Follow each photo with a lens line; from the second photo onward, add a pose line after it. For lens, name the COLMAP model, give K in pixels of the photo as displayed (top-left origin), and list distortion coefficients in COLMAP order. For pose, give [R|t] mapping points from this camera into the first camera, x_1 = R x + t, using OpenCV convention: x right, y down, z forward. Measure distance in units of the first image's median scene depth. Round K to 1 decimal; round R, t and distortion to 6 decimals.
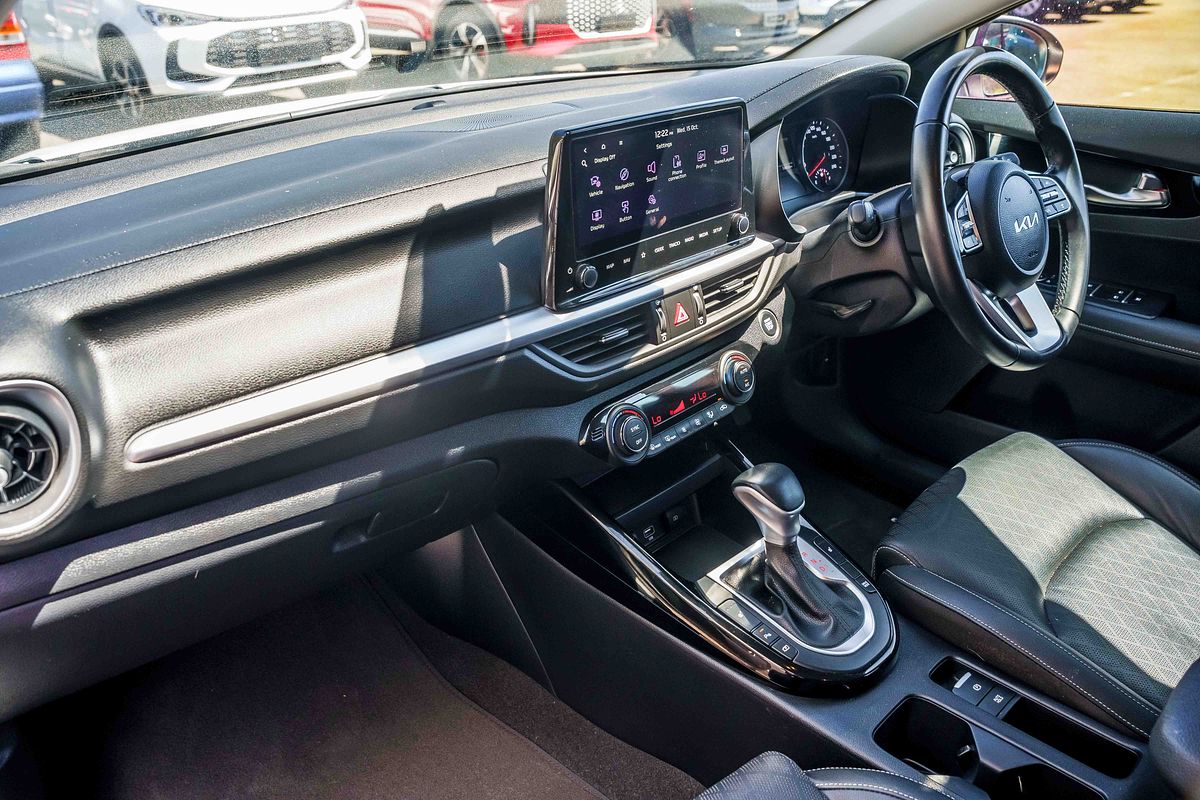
lens RADIAL K [[979.6, 0, 603.9], [0, 979.6, 399.3], [0, 0, 1]] dist [-0.139846, 0.004594]
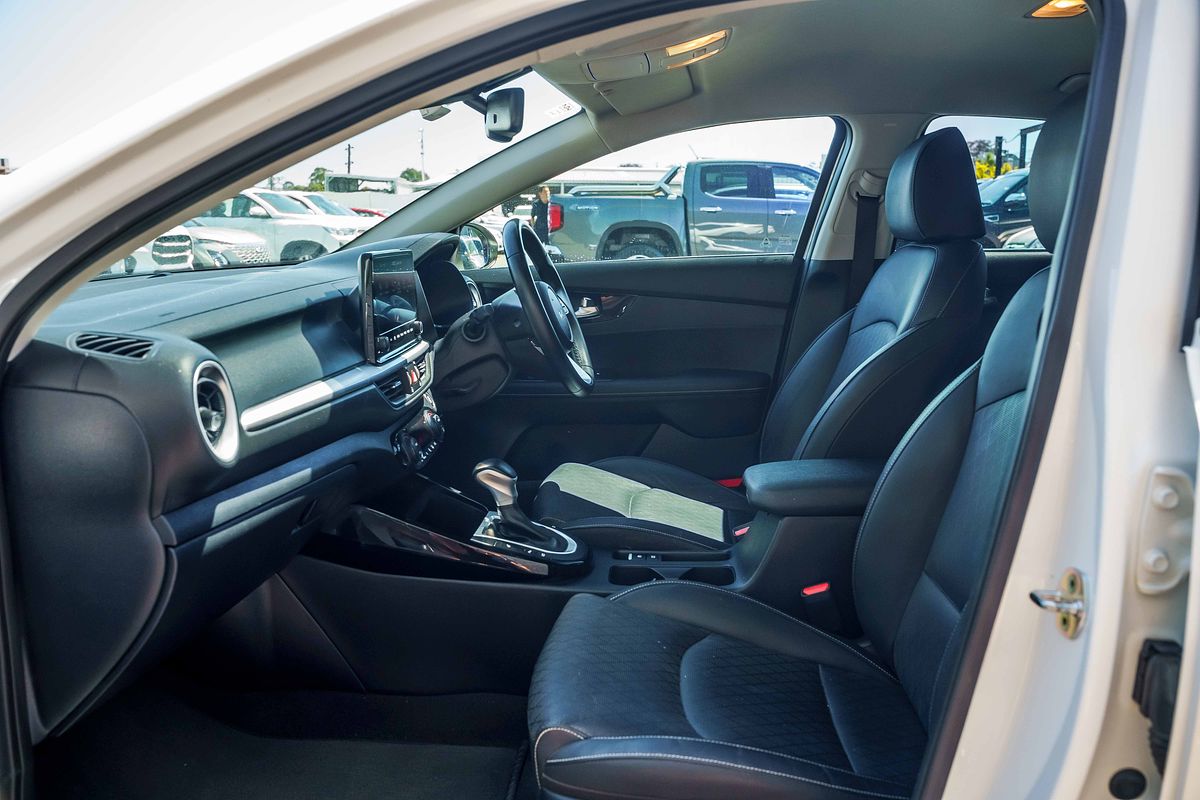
lens RADIAL K [[979.6, 0, 601.1], [0, 979.6, 401.0], [0, 0, 1]] dist [-0.139846, 0.004594]
pose [[0.745239, -0.119567, 0.655990, -0.769767], [0.299772, 0.938845, -0.169434, 0.320822], [-0.595614, 0.322916, 0.735506, -0.330185]]
